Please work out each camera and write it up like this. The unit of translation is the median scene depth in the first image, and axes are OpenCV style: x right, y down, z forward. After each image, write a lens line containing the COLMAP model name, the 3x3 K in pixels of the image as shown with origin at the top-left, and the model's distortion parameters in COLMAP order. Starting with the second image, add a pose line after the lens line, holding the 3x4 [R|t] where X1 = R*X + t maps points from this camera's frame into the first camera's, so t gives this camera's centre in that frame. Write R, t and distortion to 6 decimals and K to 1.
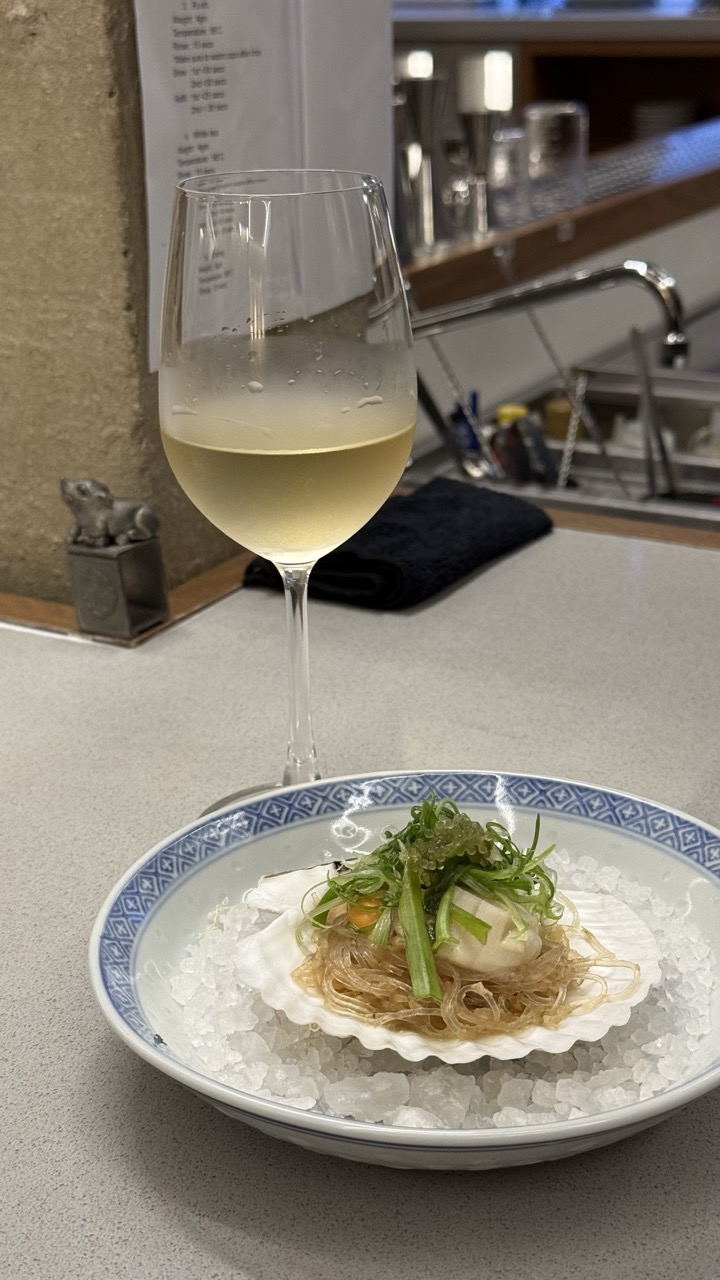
lens RADIAL K [[1869.8, 0, 359.2], [0, 1869.8, 648.0], [0, 0, 1]] dist [0.166284, 0.000000]
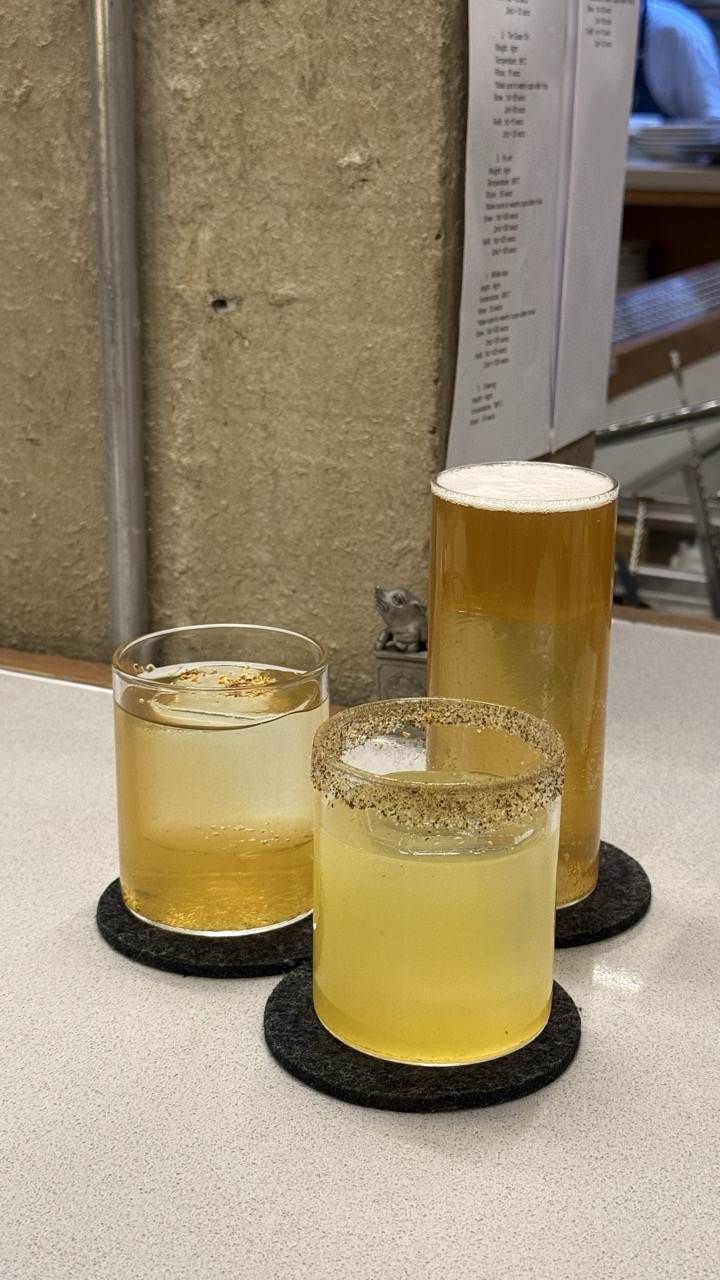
lens RADIAL K [[1869.8, 0, 357.5], [0, 1869.8, 663.9], [0, 0, 1]] dist [0.166284, 0.000000]
pose [[0.995089, 0.019986, 0.096950, -0.265428], [-0.014619, 0.998337, -0.055763, 0.011334], [-0.097903, 0.054072, 0.993726, -0.046600]]
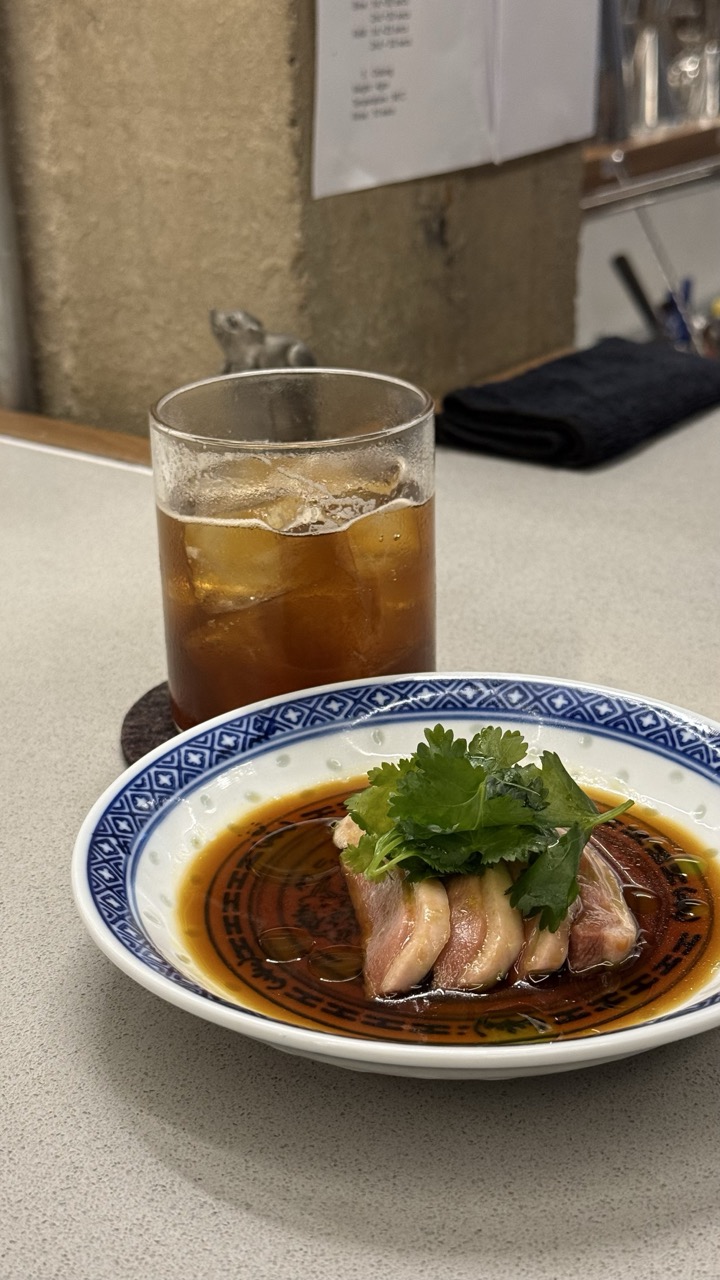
lens RADIAL K [[1864.3, 0, 360.2], [0, 1864.3, 640.2], [0, 0, 1]] dist [0.160094, 0.000000]
pose [[0.992560, 0.046471, -0.112542, 0.024514], [-0.043636, 0.998668, 0.027529, 0.042560], [0.113672, -0.022414, 0.993266, 0.090181]]
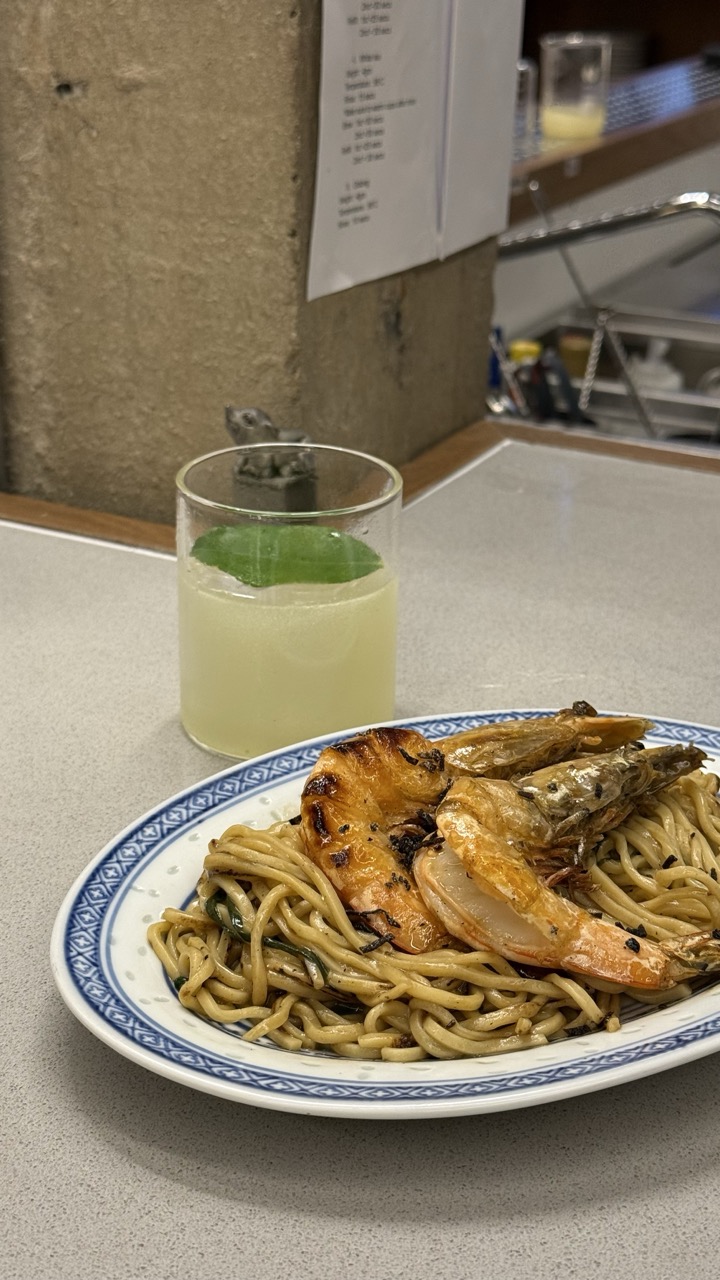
lens RADIAL K [[1864.3, 0, 348.9], [0, 1864.3, 643.9], [0, 0, 1]] dist [0.160094, 0.000000]
pose [[0.996822, 0.020377, 0.077010, -0.164354], [-0.023053, 0.999155, 0.034021, -0.000428], [-0.076252, -0.035689, 0.996450, 0.010360]]
